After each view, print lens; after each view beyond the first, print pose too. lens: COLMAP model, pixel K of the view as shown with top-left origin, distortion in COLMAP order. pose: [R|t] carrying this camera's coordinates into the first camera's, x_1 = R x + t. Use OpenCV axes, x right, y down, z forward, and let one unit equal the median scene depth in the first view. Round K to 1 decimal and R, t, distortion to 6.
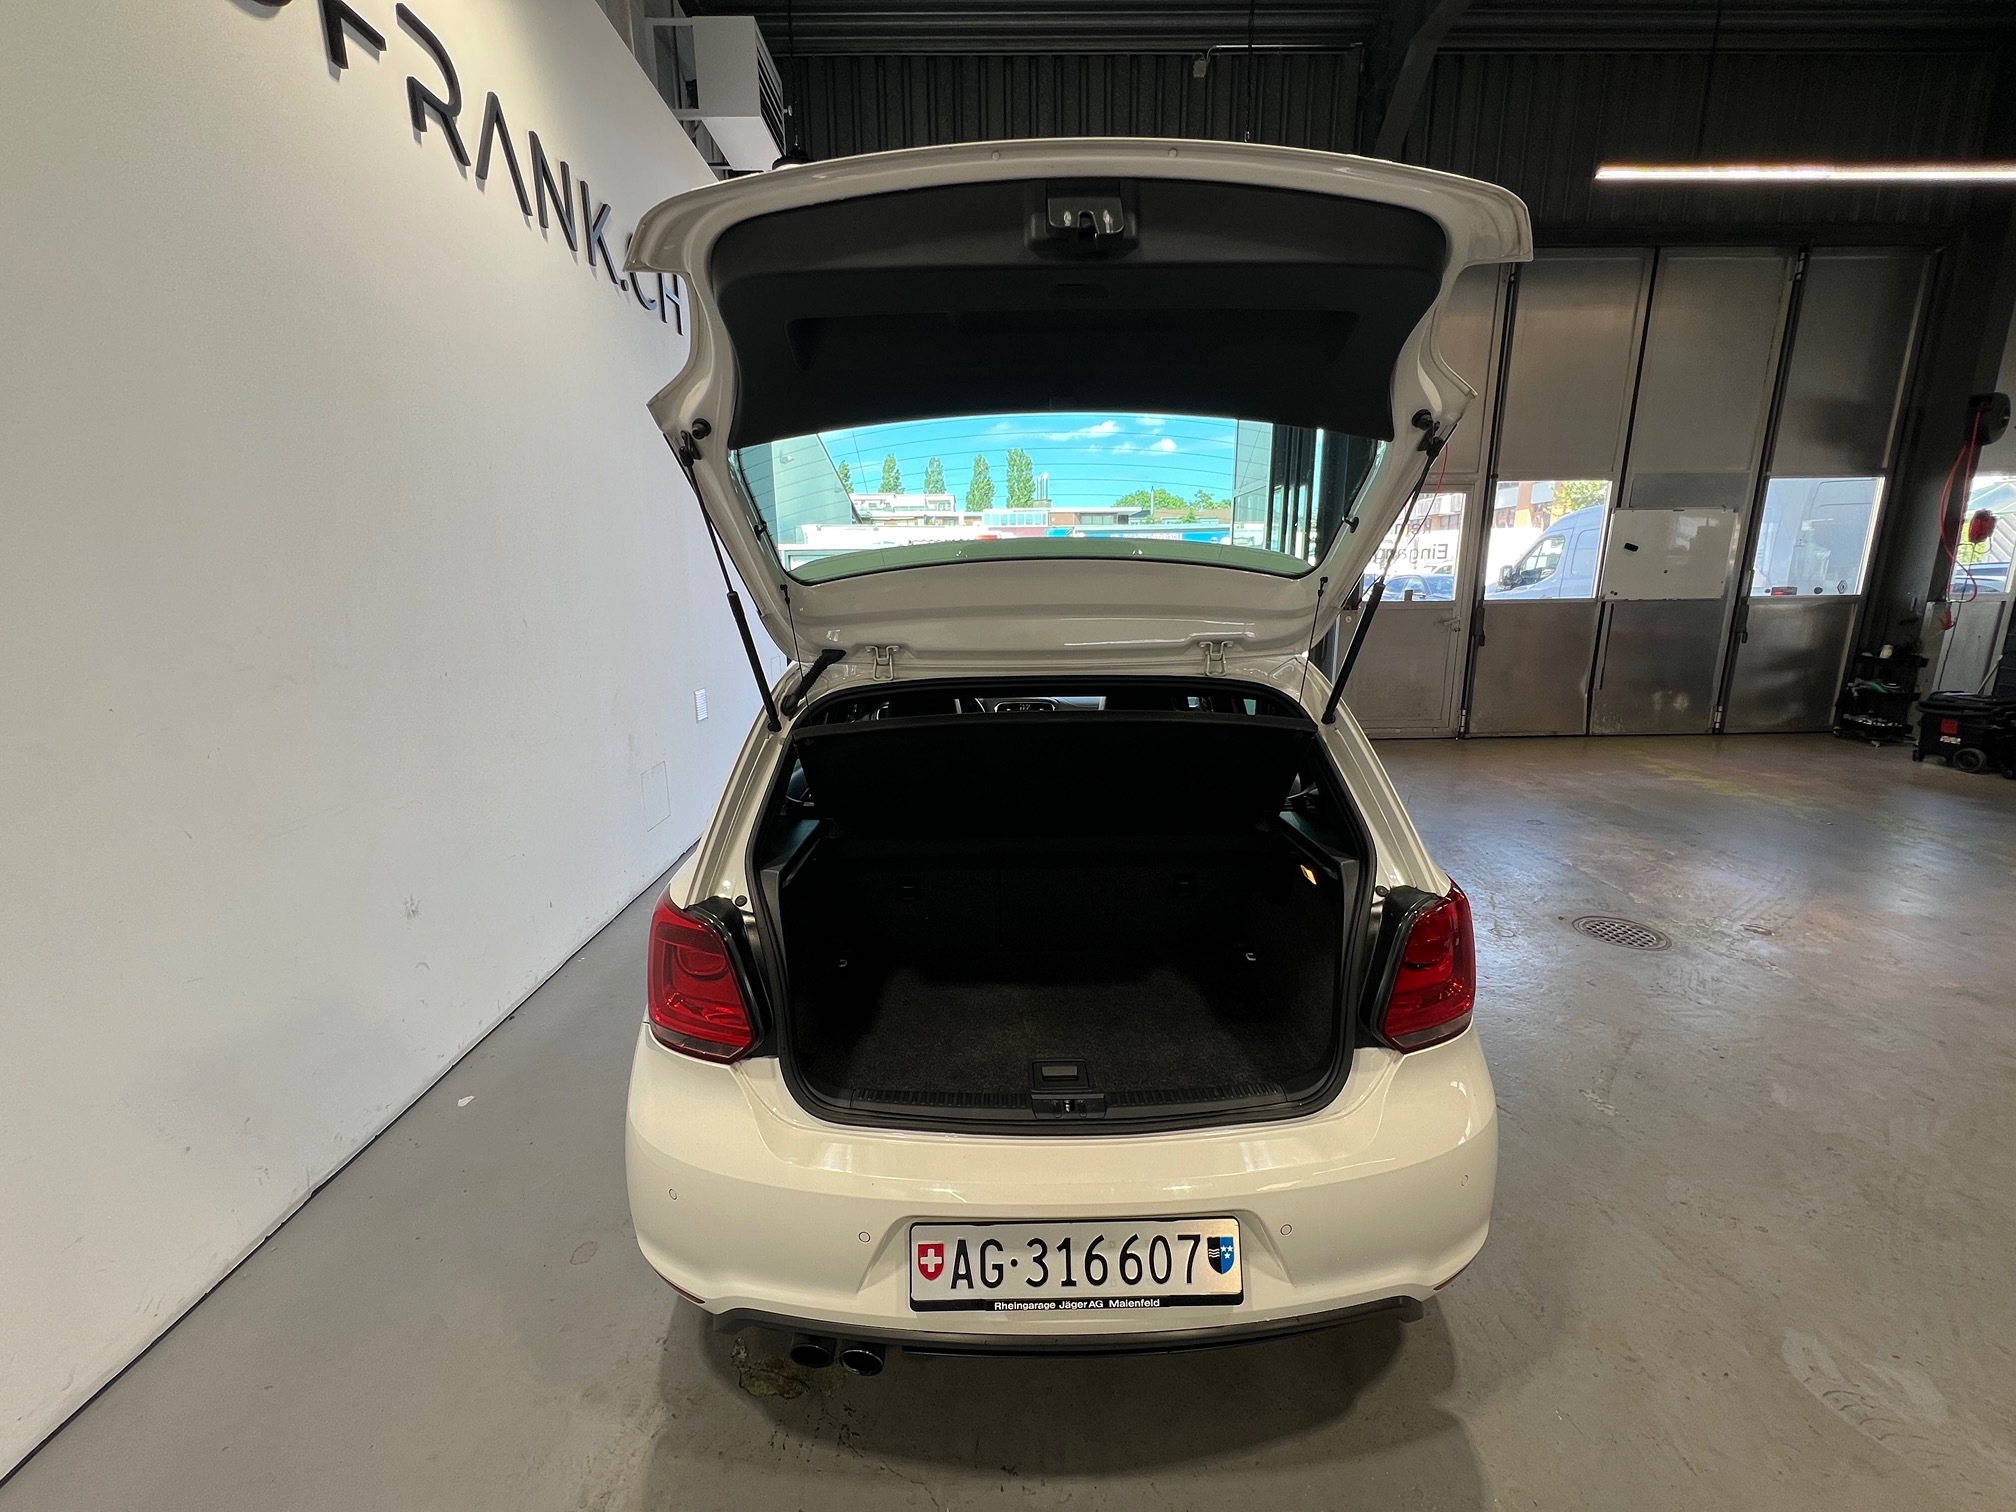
lens RADIAL K [[806.4, 0, 1003.5], [0, 806.4, 755.2], [0, 0, 1]] dist [-0.003826, 0.000484]
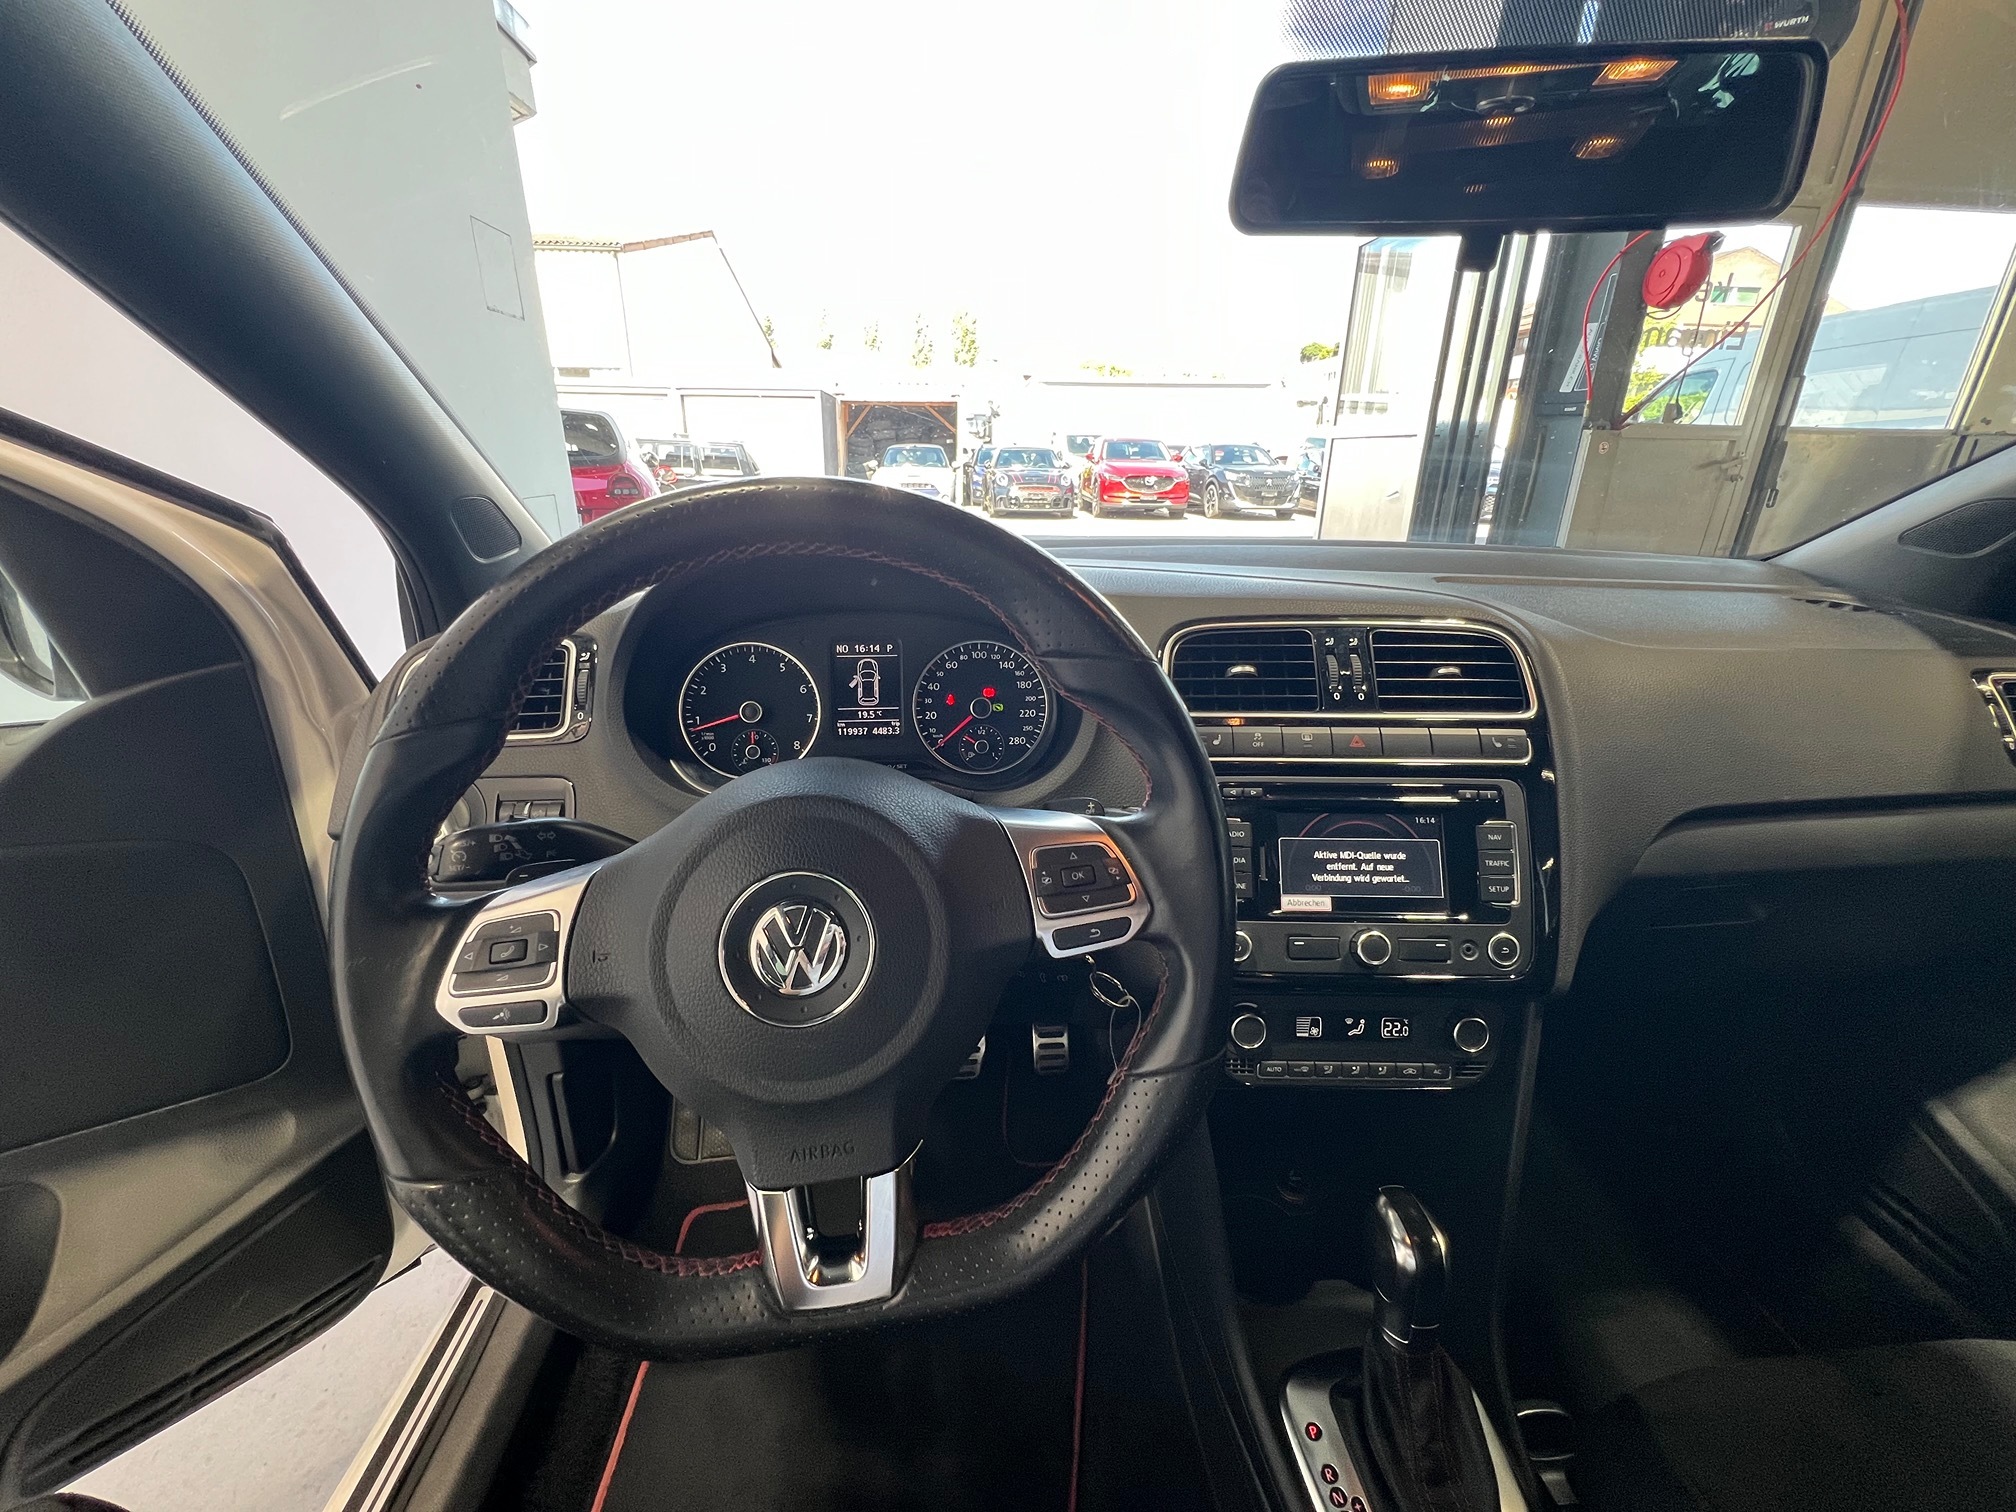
lens RADIAL K [[817.7, 0, 999.9], [0, 817.7, 746.2], [0, 0, 1]] dist [-0.002624, -0.000582]
pose [[0.997489, -0.002605, 0.070777, -0.096319], [-0.006582, 0.991589, 0.129256, -0.064935], [-0.070519, -0.129397, 0.989082, 0.908674]]
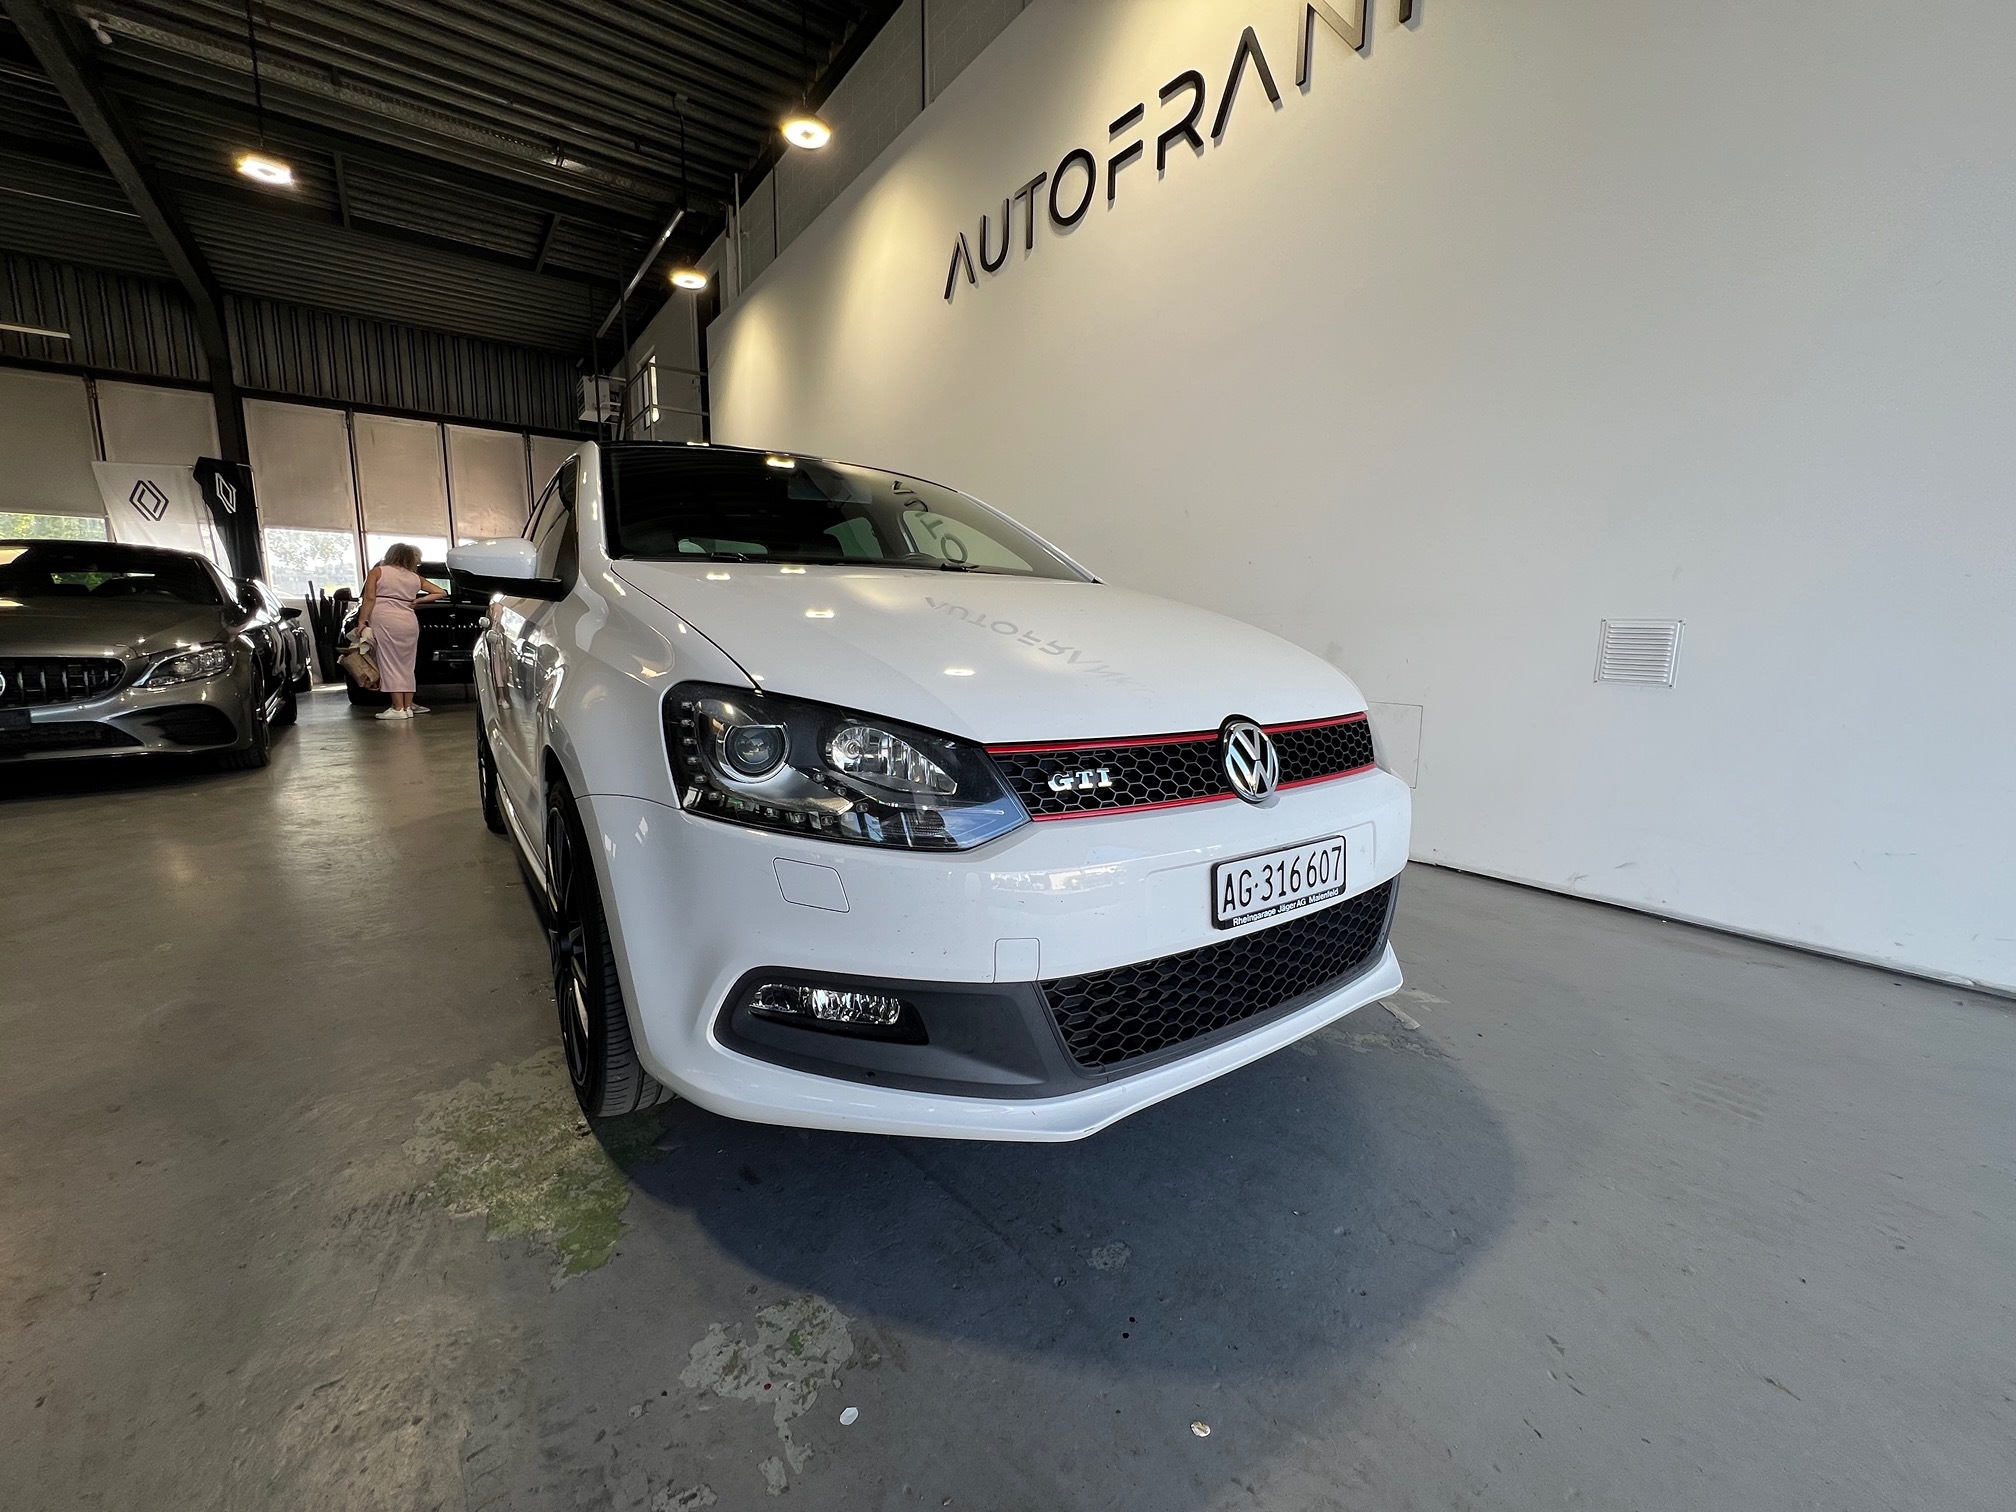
lens RADIAL K [[806.4, 0, 1000.5], [0, 806.4, 758.6], [0, 0, 1]] dist [-0.003826, 0.000484]
pose [[-0.818572, 0.093543, -0.566736, 0.347596], [-0.121468, 0.936148, 0.329959, -0.179600], [0.561414, 0.338935, -0.754942, 1.830918]]
